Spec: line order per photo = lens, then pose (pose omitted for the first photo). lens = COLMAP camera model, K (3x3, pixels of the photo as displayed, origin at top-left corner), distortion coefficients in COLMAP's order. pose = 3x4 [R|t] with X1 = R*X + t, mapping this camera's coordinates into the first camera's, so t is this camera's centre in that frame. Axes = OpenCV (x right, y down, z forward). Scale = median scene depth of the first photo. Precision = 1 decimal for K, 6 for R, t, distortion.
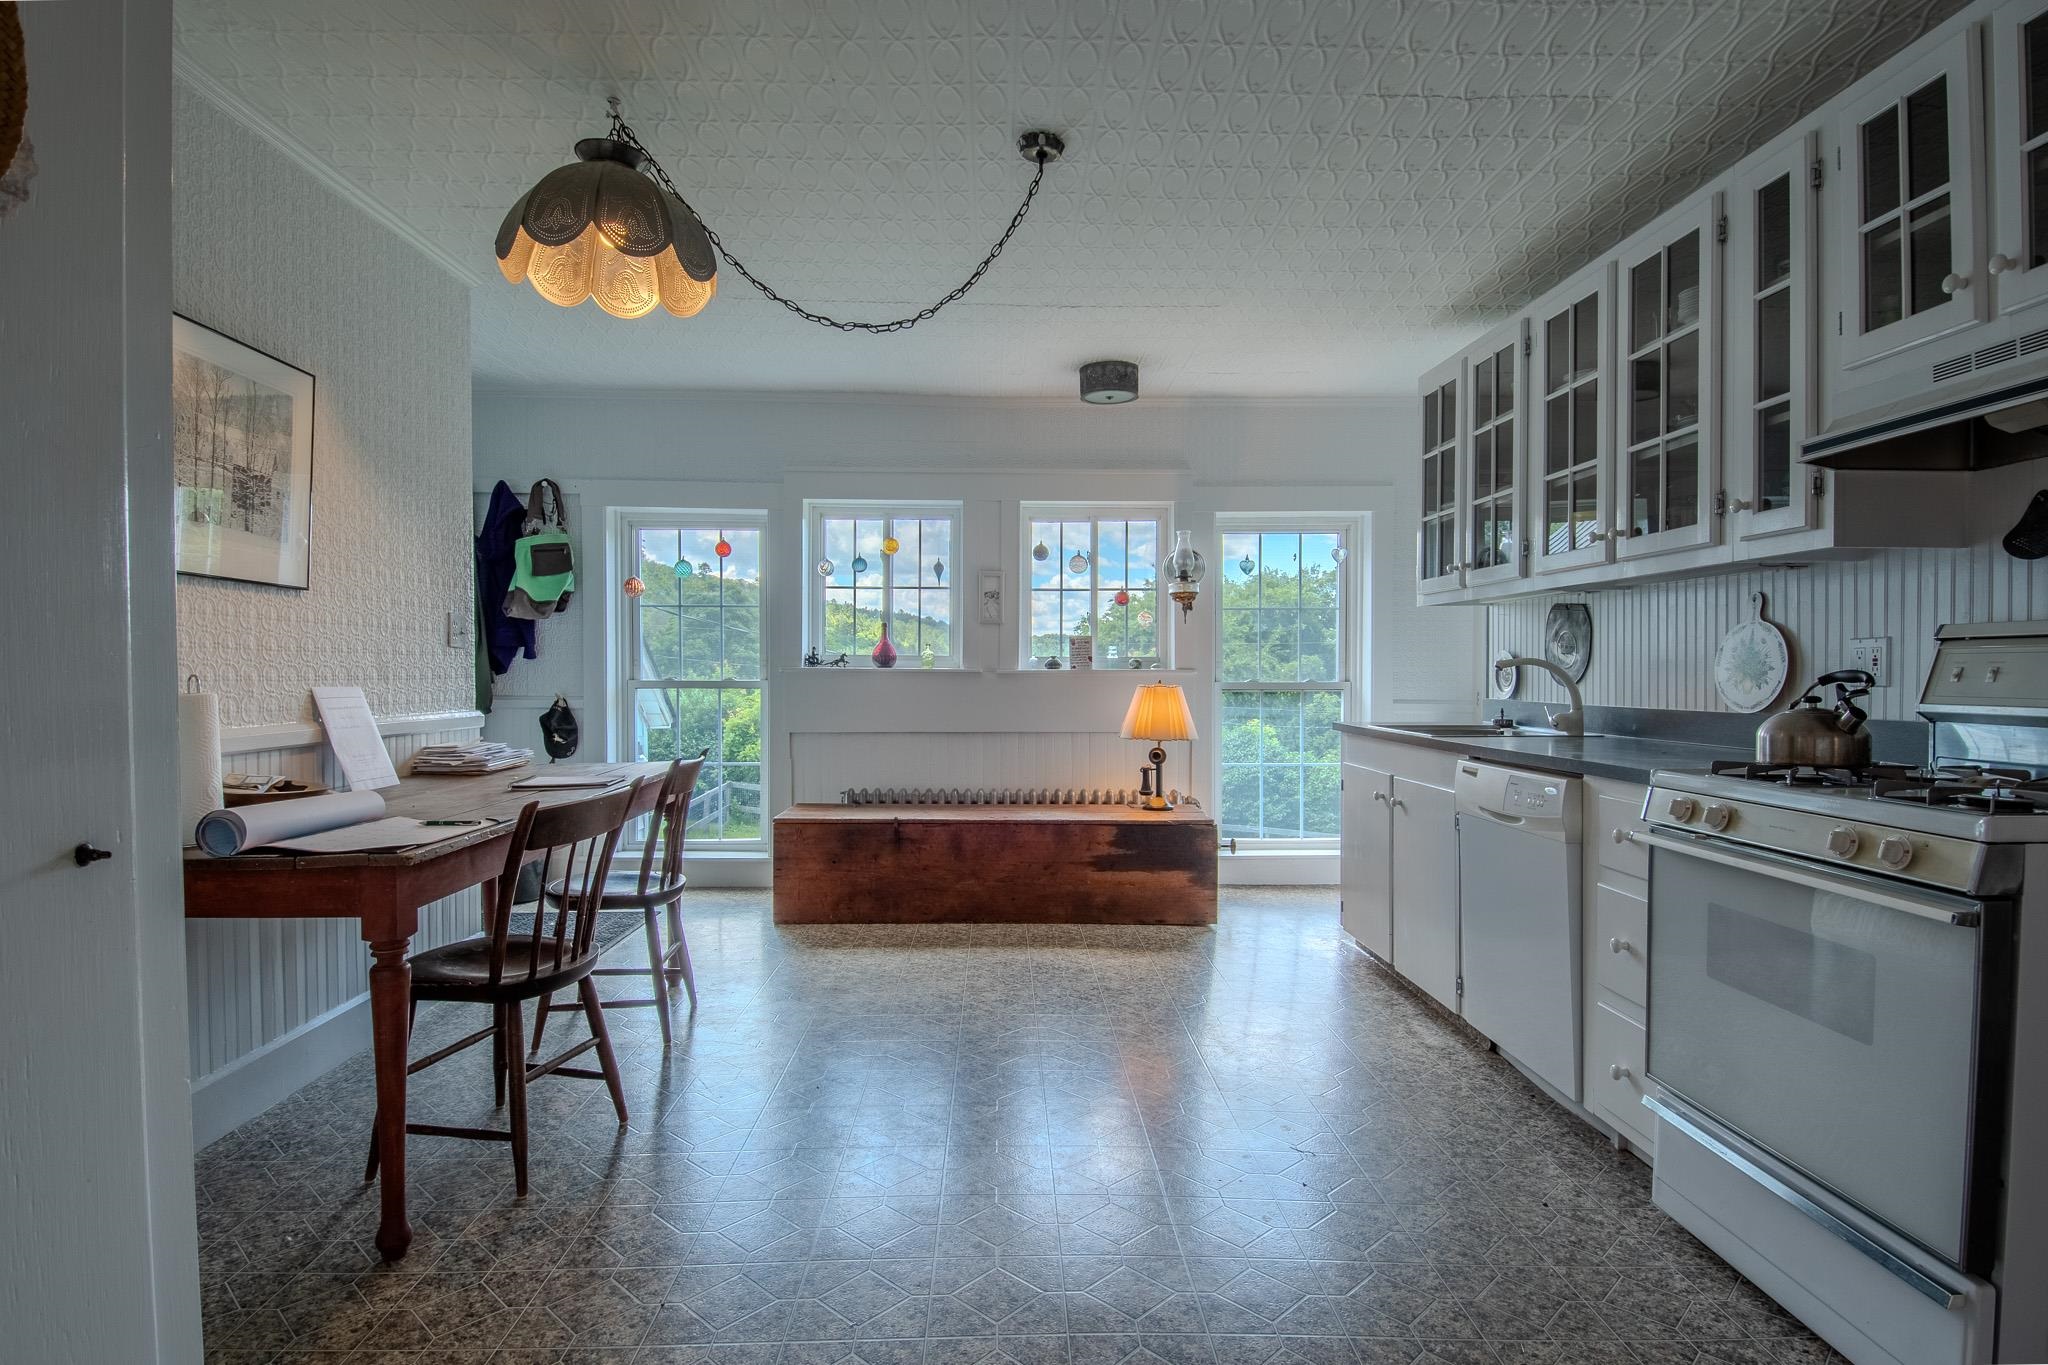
lens RADIAL K [[1052.5, 0, 1024.2], [0, 1052.5, 681.7], [0, 0, 1]] dist [-0.001289, -0.000254]
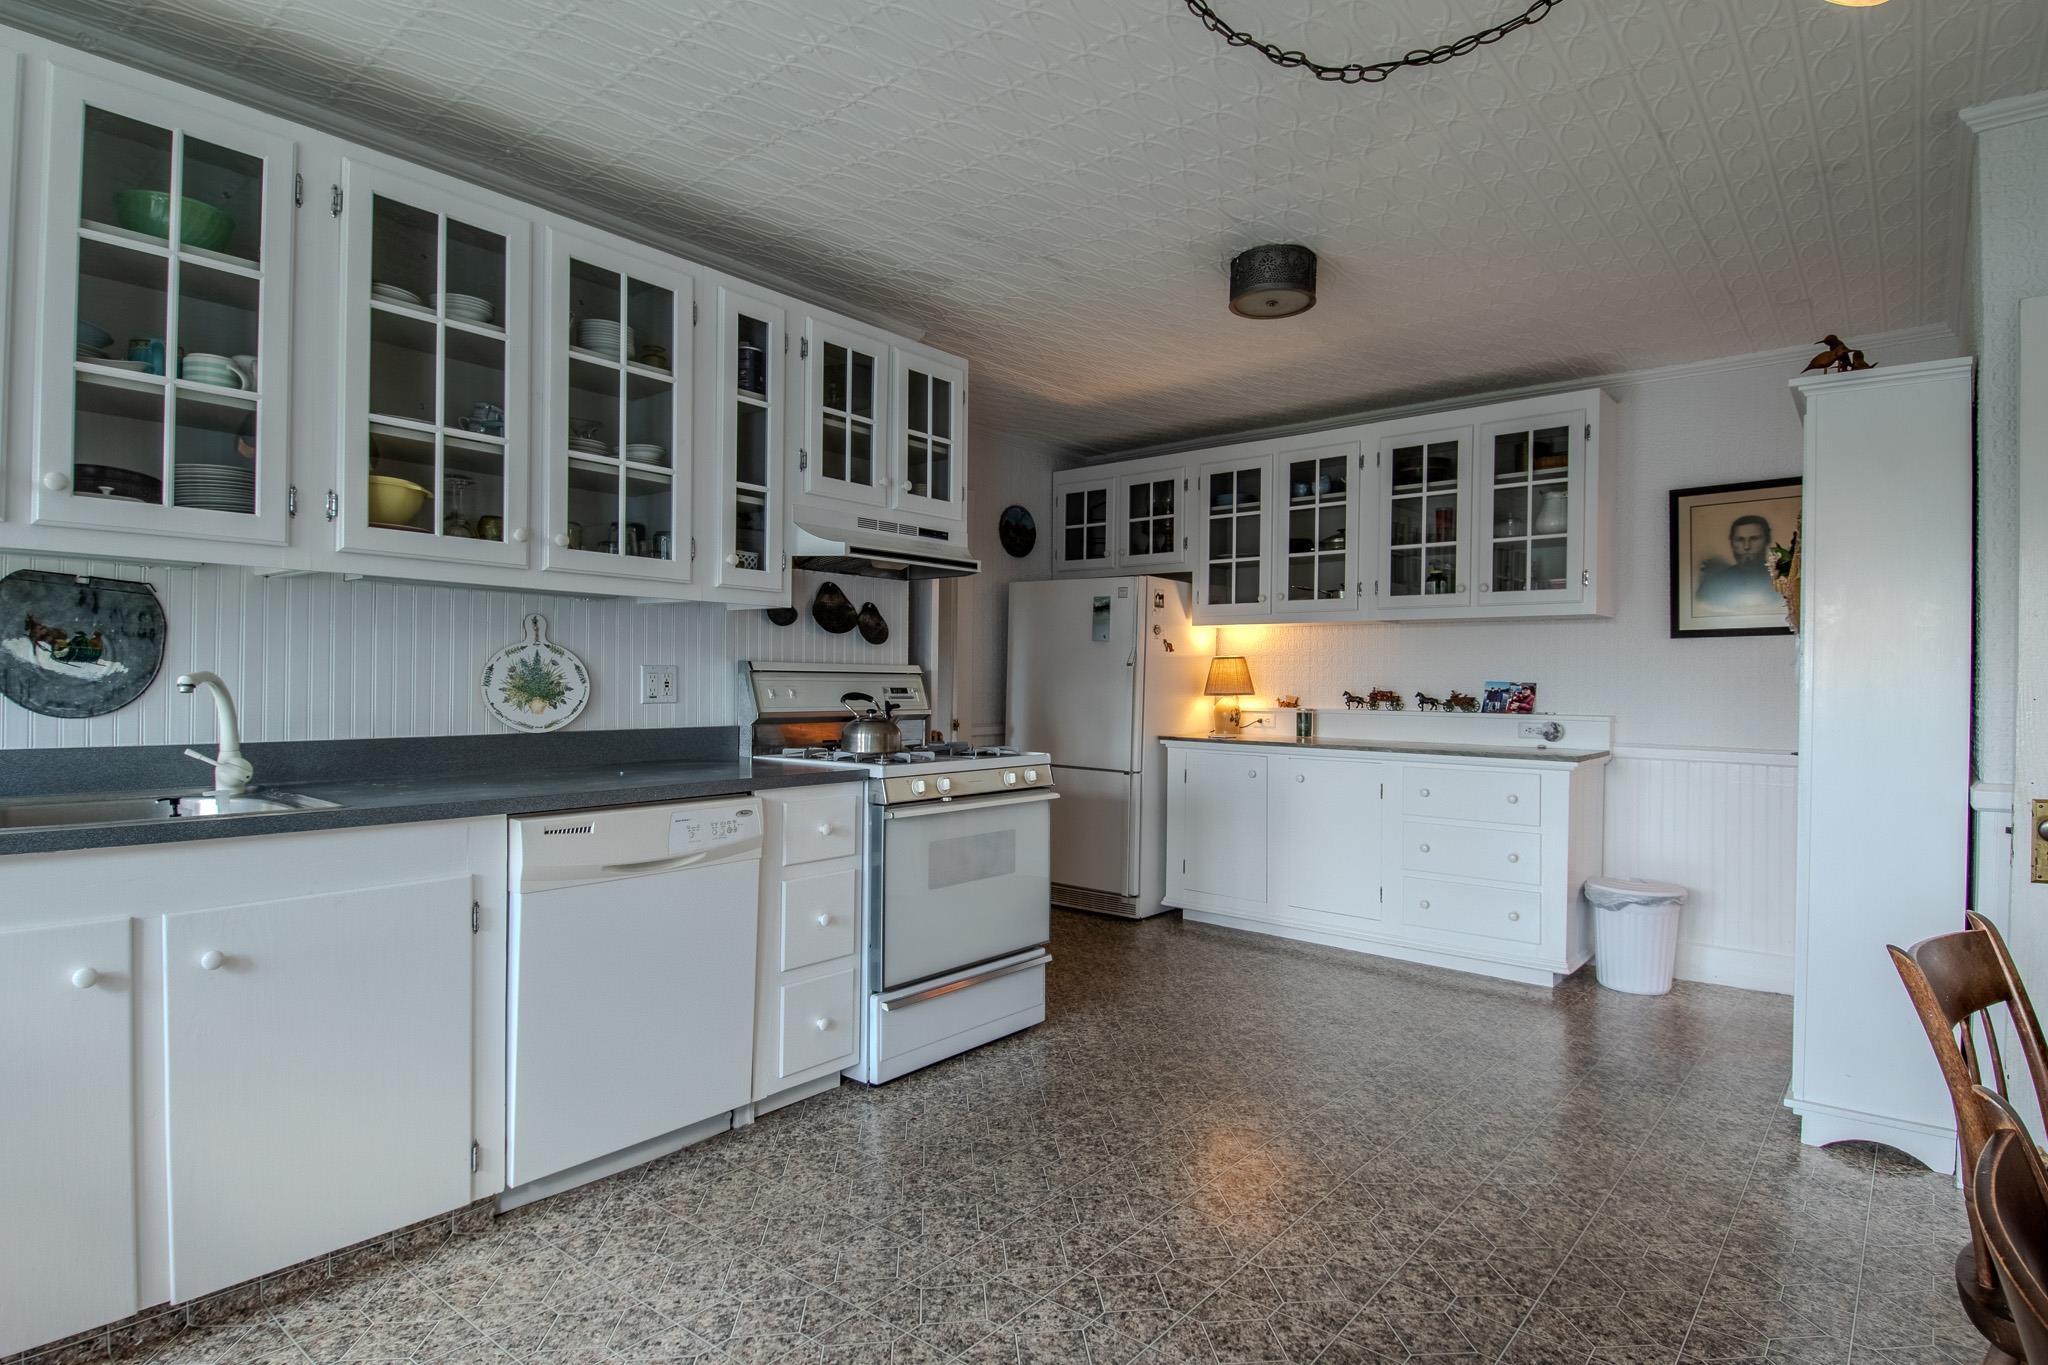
lens RADIAL K [[1052.5, 0, 1026.9], [0, 1052.5, 684.2], [0, 0, 1]] dist [-0.001289, -0.000254]
pose [[-0.743955, -0.009438, 0.668163, -0.393445], [-0.004545, 0.999949, 0.009065, -0.032449], [-0.668215, 0.003707, -0.743959, 1.639326]]
